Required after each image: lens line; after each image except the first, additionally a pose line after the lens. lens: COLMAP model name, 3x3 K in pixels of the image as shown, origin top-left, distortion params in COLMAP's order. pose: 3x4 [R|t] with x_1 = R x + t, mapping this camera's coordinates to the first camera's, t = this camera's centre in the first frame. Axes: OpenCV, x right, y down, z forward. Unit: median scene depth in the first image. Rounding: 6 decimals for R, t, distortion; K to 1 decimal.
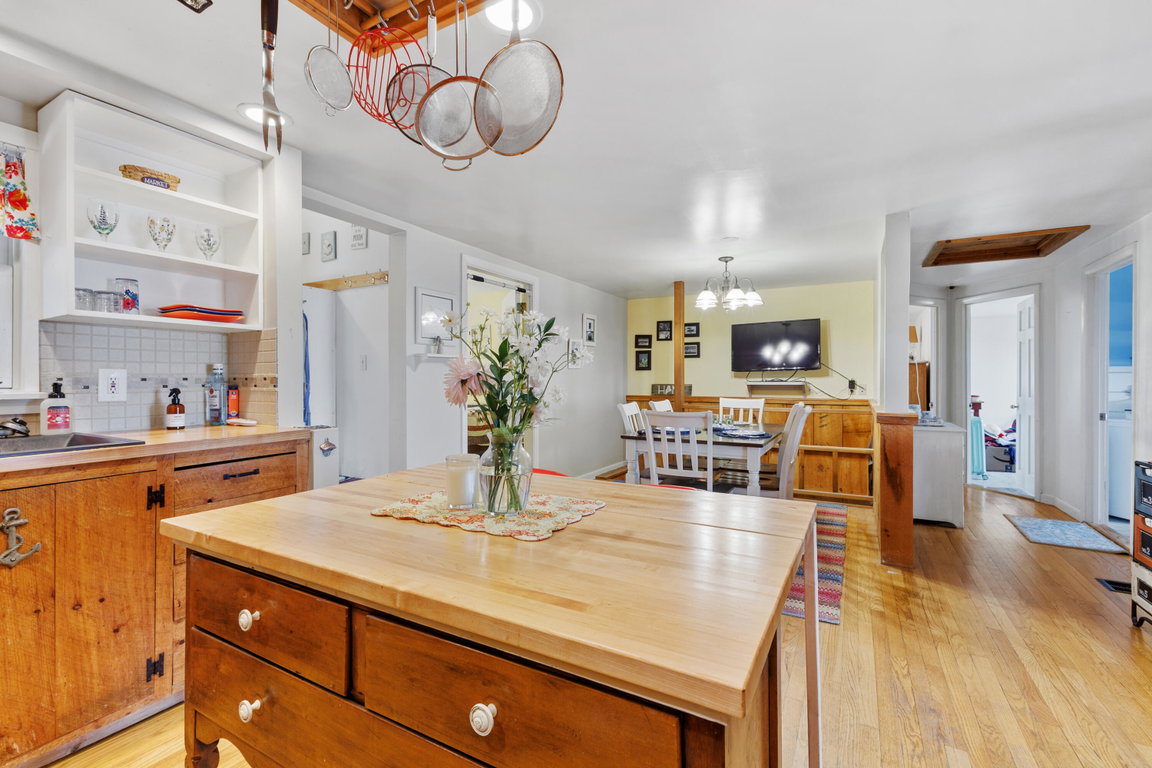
lens RADIAL K [[502.1, 0, 580.0], [0, 502.1, 373.0], [0, 0, 1]] dist [-0.002002, -0.000744]
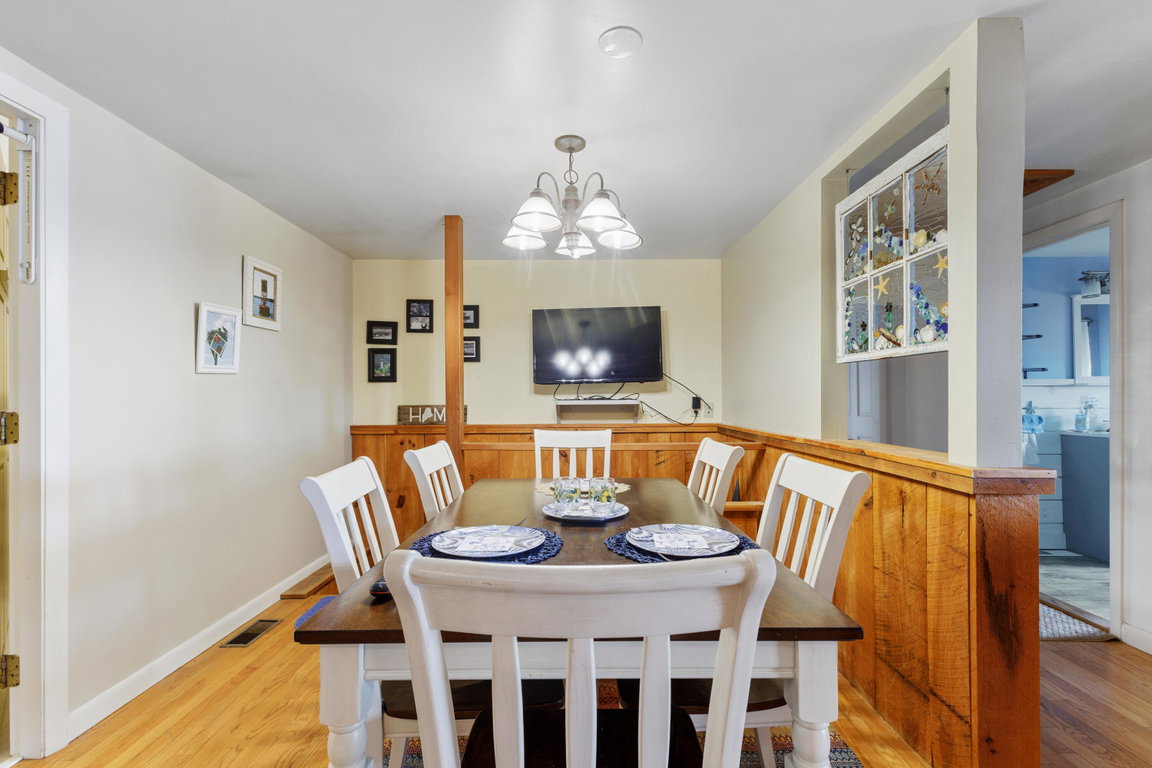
lens RADIAL K [[499.6, 0, 581.0], [0, 499.6, 393.3], [0, 0, 1]] dist [0.001060, -0.000191]
pose [[0.872208, -0.001142, 0.489133, 0.053231], [-0.000191, 0.999996, 0.002675, 0.007369], [-0.489134, -0.002427, 0.872205, 0.464688]]
